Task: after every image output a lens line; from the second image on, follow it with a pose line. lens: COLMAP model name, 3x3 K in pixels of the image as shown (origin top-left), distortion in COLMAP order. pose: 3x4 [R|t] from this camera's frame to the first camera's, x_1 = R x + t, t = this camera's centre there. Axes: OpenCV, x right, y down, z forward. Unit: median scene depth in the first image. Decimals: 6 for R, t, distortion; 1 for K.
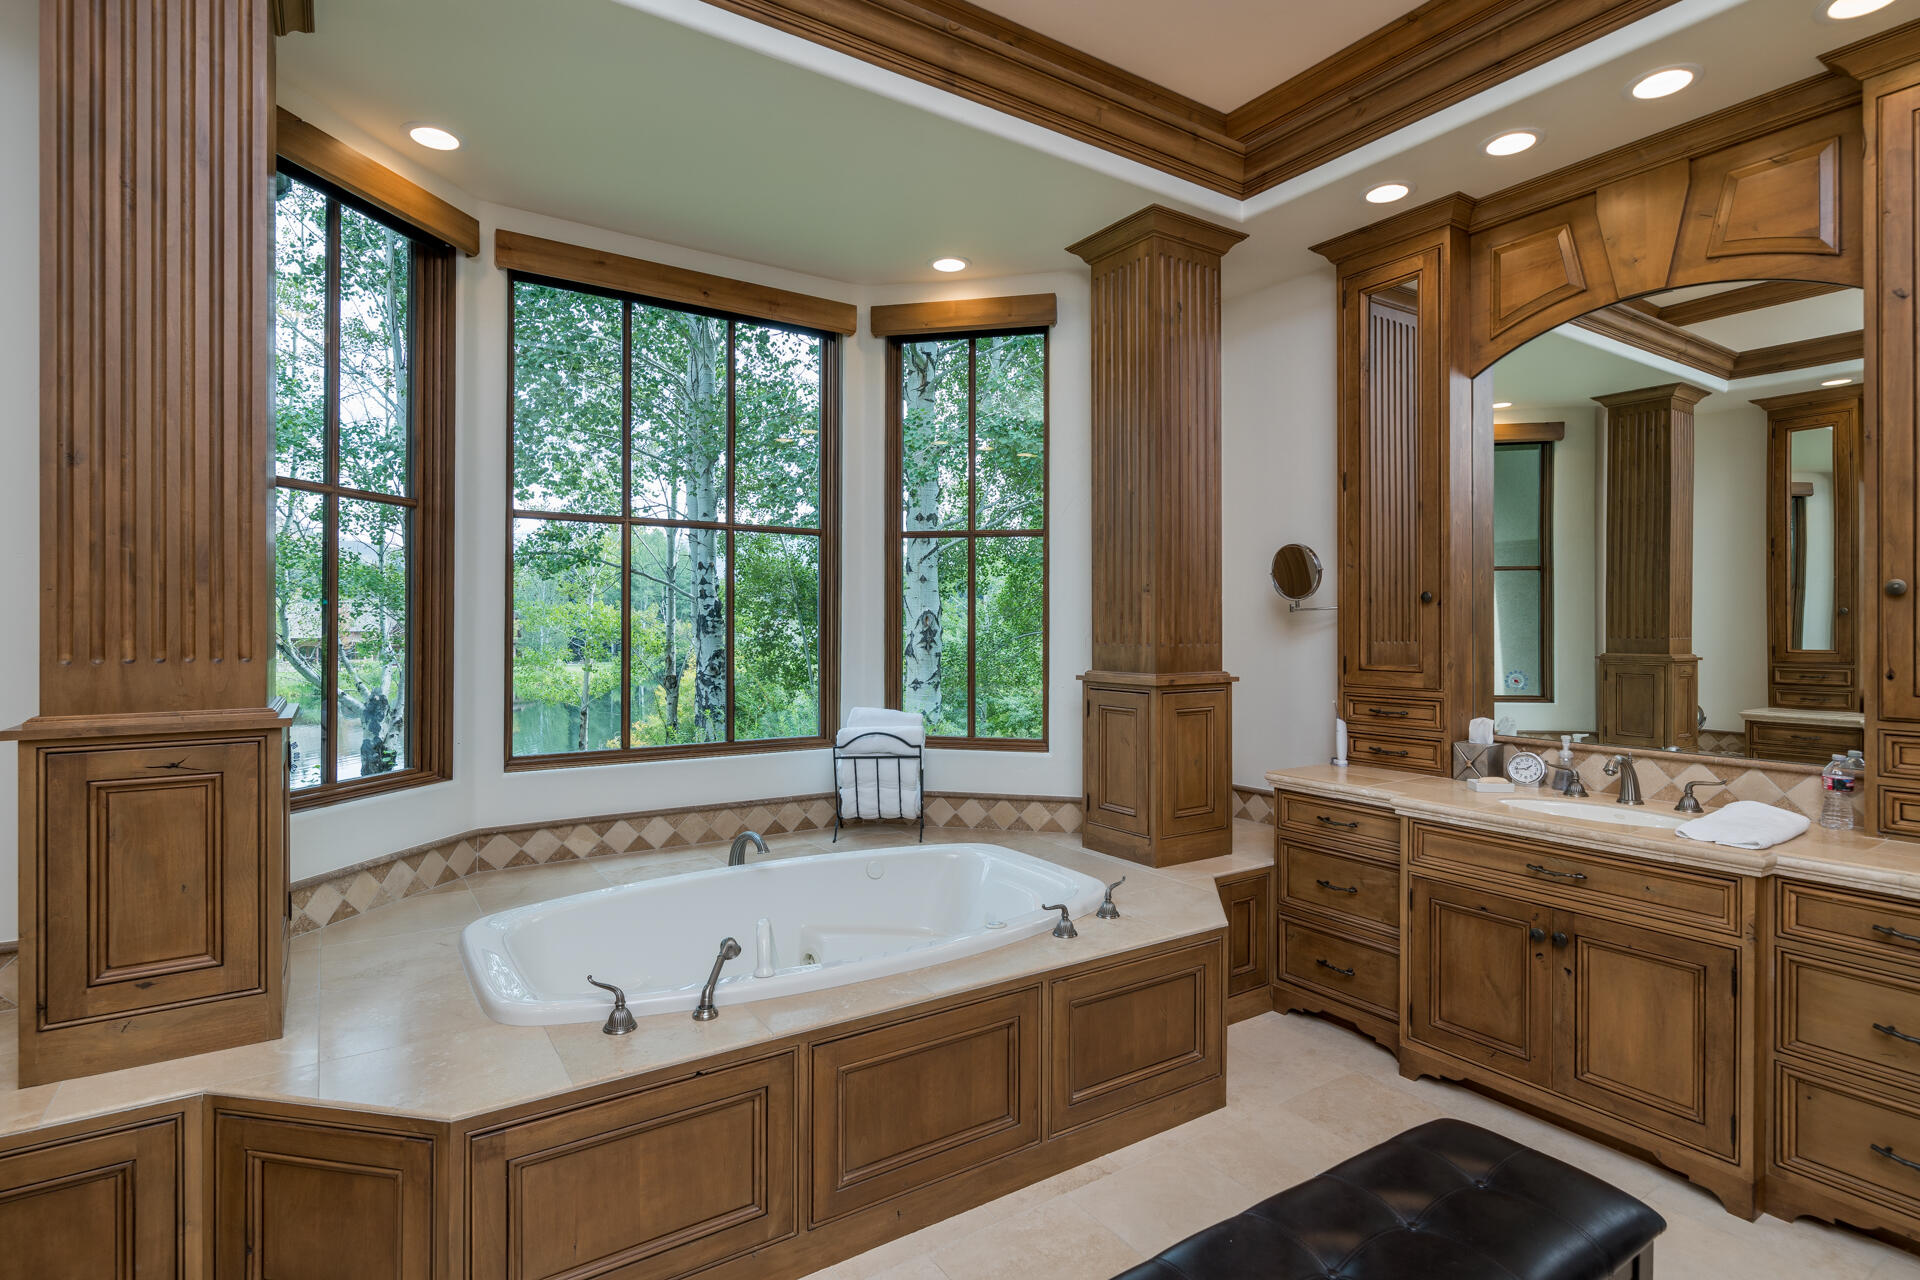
lens RADIAL K [[946.3, 0, 960.0], [0, 946.3, 640.0], [0, 0, 1]] dist [0.000400, -0.001851]
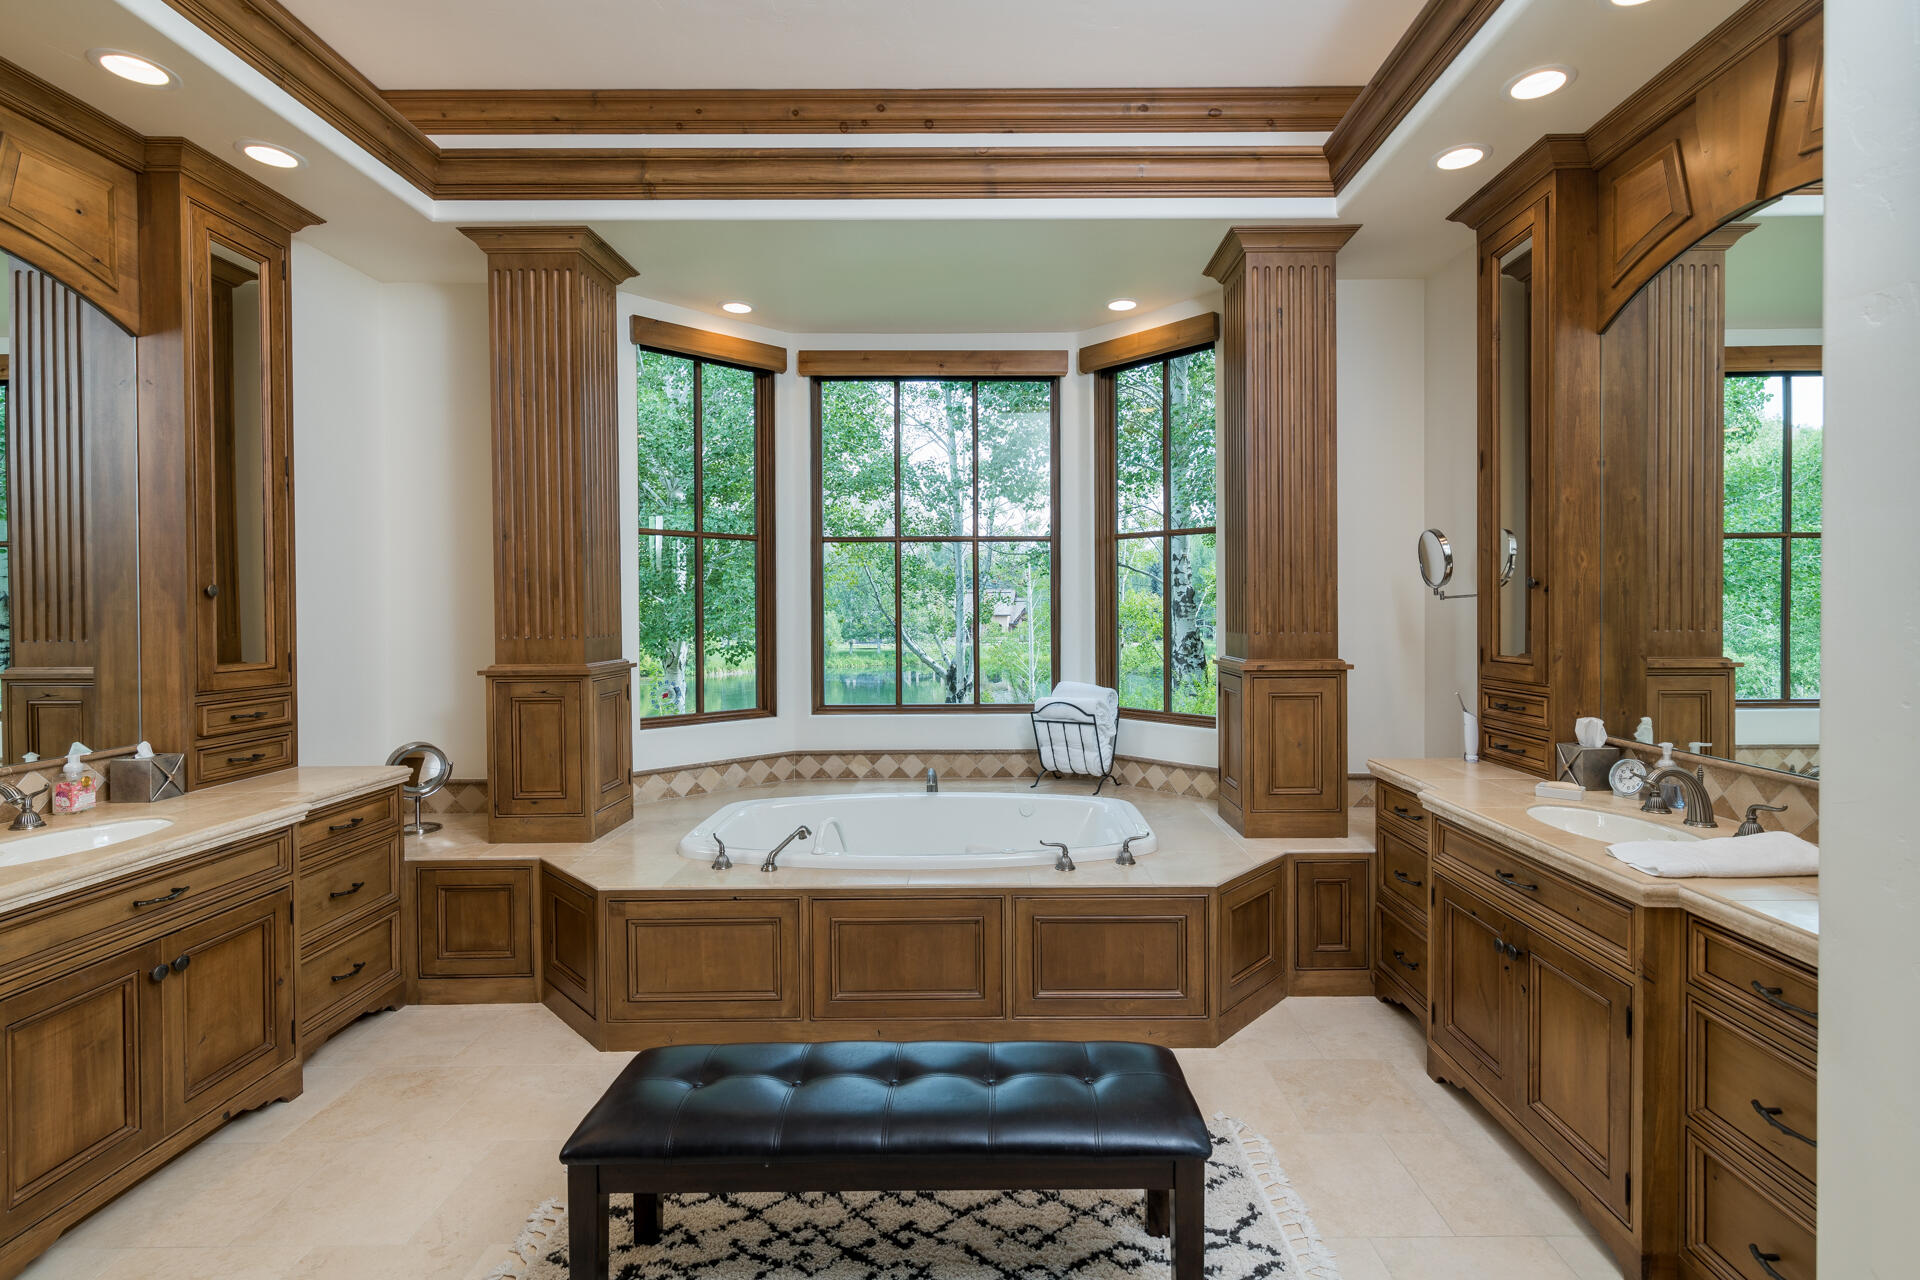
lens RADIAL K [[882.4, 0, 993.0], [0, 882.4, 639.4], [0, 0, 1]] dist [0.012125, -0.012799]
pose [[0.835328, 0.012424, -0.549611, 0.649997], [-0.001403, 0.999790, 0.020469, -0.009391], [0.549750, -0.016327, 0.835170, -0.005133]]
